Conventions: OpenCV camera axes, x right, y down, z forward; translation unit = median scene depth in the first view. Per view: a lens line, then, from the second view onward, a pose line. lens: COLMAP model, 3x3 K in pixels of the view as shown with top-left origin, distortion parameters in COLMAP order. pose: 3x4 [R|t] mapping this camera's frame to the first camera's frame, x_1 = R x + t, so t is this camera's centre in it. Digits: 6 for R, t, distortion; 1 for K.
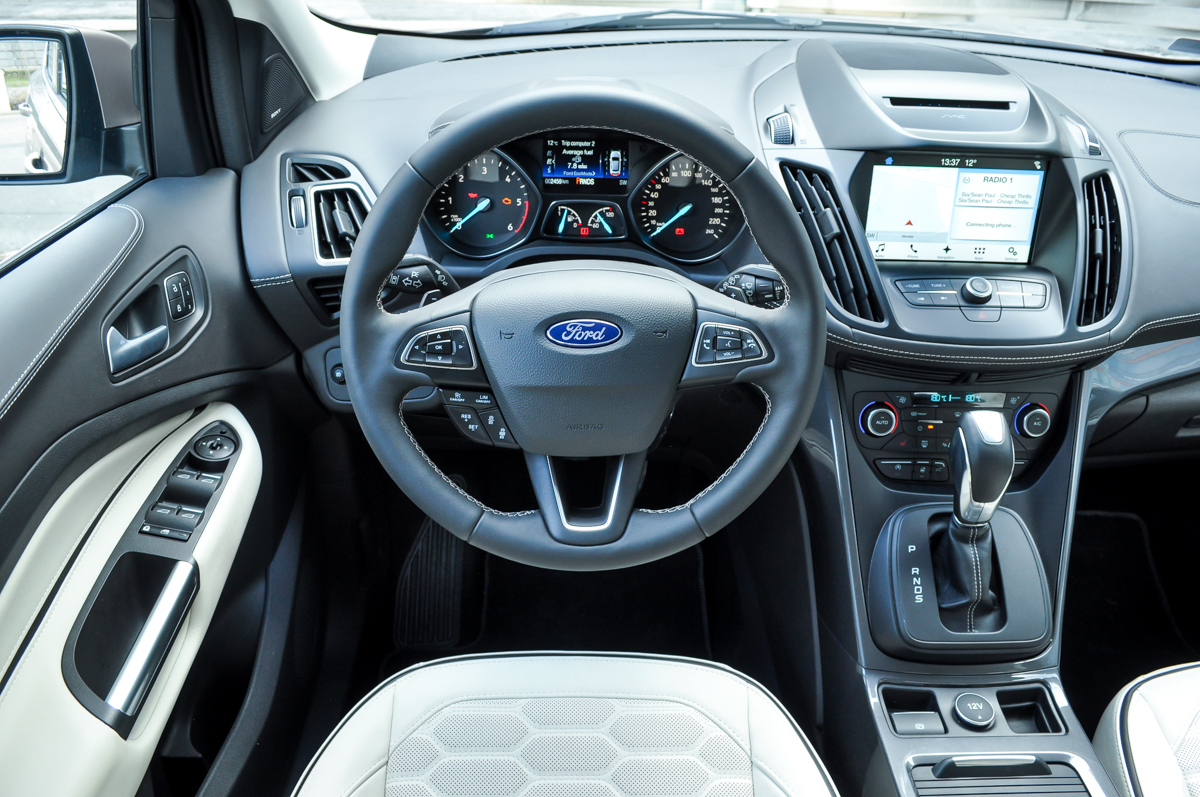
lens RADIAL K [[986.6, 0, 600.0], [0, 986.6, 398.5], [0, 0, 1]] dist [-0.005601, -0.001390]
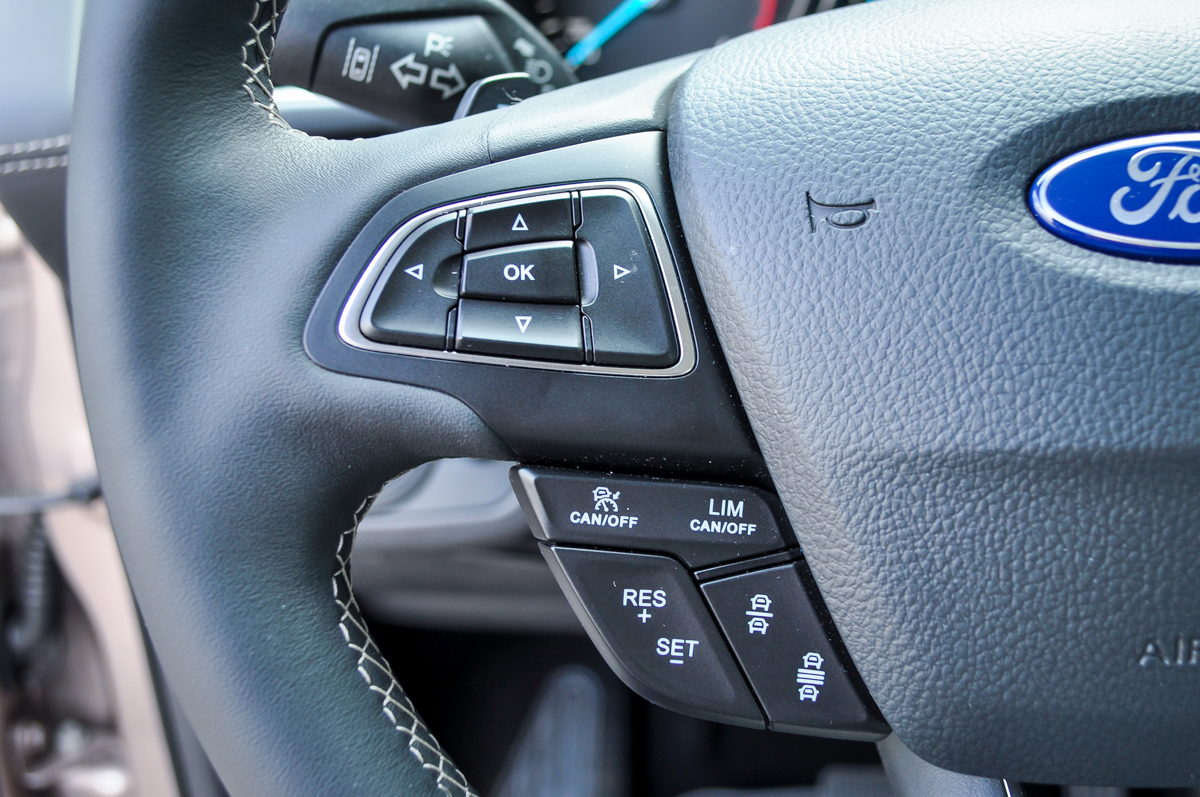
lens RADIAL K [[1135.4, 0, 600.0], [0, 1135.4, 398.5], [0, 0, 1]] dist [-0.006608, -0.004829]
pose [[0.993194, -0.015024, -0.115501, -0.118211], [0.002563, 0.994225, -0.107282, 0.001527], [0.116446, 0.106256, 0.987497, 0.762475]]
